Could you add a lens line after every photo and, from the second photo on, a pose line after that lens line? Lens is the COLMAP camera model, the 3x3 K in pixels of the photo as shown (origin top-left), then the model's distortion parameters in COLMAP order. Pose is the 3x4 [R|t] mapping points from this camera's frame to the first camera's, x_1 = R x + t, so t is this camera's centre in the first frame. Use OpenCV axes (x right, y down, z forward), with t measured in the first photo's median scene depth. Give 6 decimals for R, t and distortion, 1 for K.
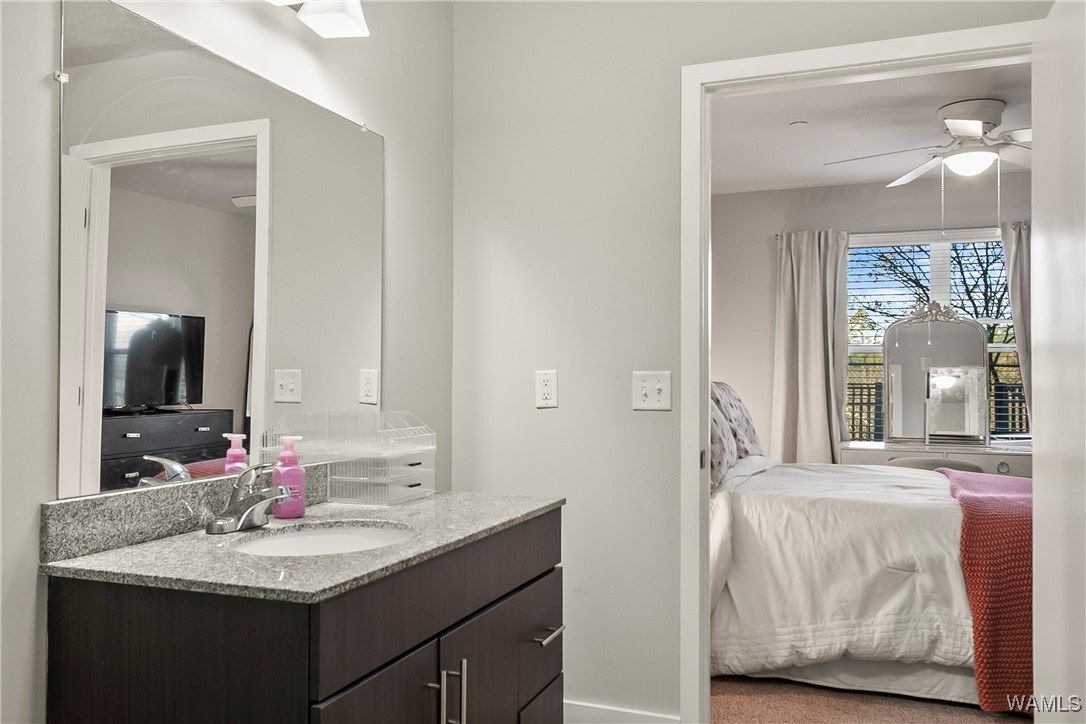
lens RADIAL K [[882.2, 0, 535.2], [0, 882.2, 367.3], [0, 0, 1]] dist [0.009916, 0.004239]
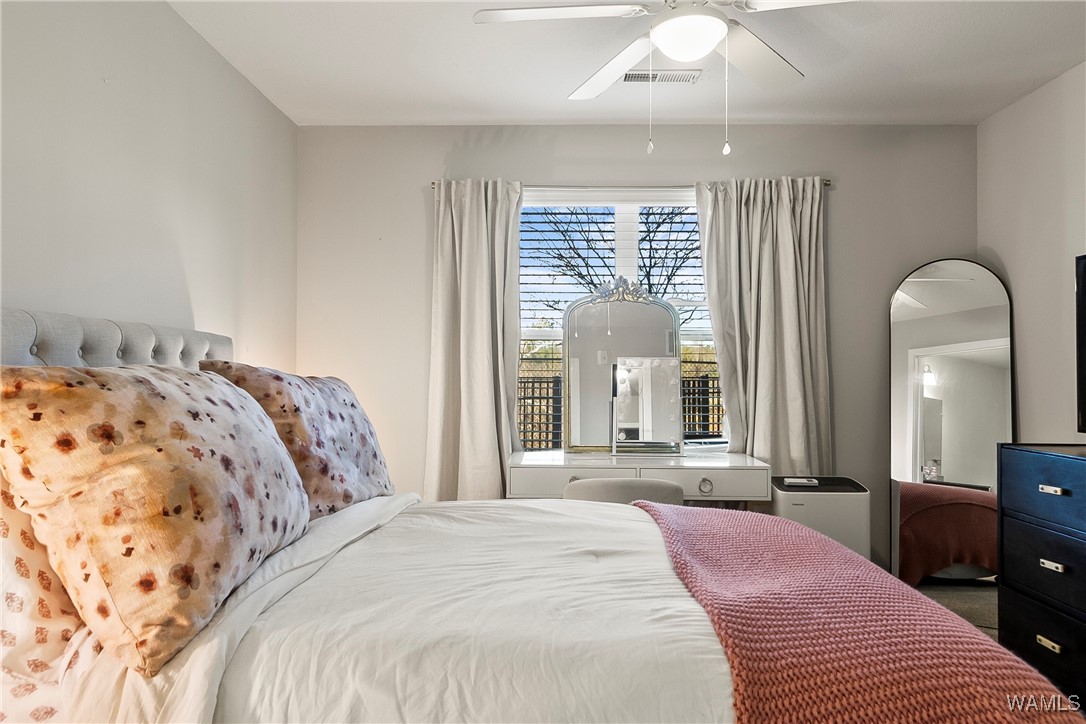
lens RADIAL K [[760.5, 0, 554.5], [0, 760.5, 362.1], [0, 0, 1]] dist [-0.005025, -0.001887]
pose [[0.932901, 0.003612, 0.360115, 0.143997], [-0.003178, 0.999993, -0.001797, 0.005559], [-0.360119, 0.000532, 0.932906, 0.373195]]
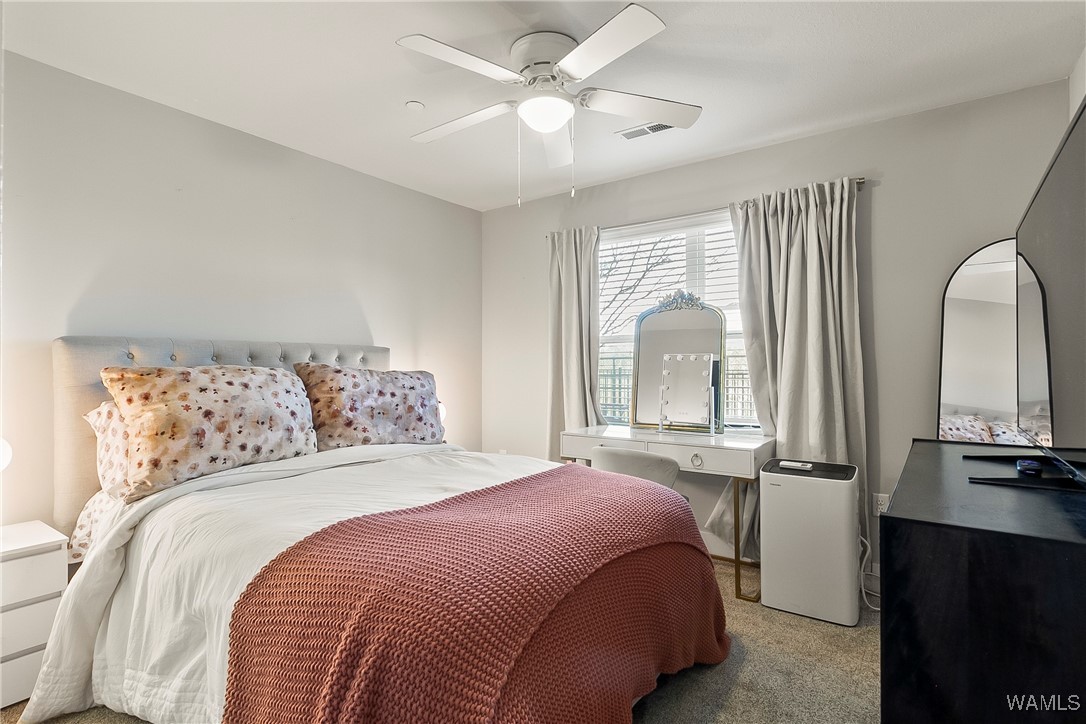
lens RADIAL K [[560.4, 0, 519.2], [0, 560.4, 368.3], [0, 0, 1]] dist [0.006099, -0.001441]
pose [[0.967000, -0.007812, -0.254656, 0.441523], [0.011191, 0.999867, 0.011822, 0.006366], [0.254530, -0.014282, 0.966959, 0.334743]]
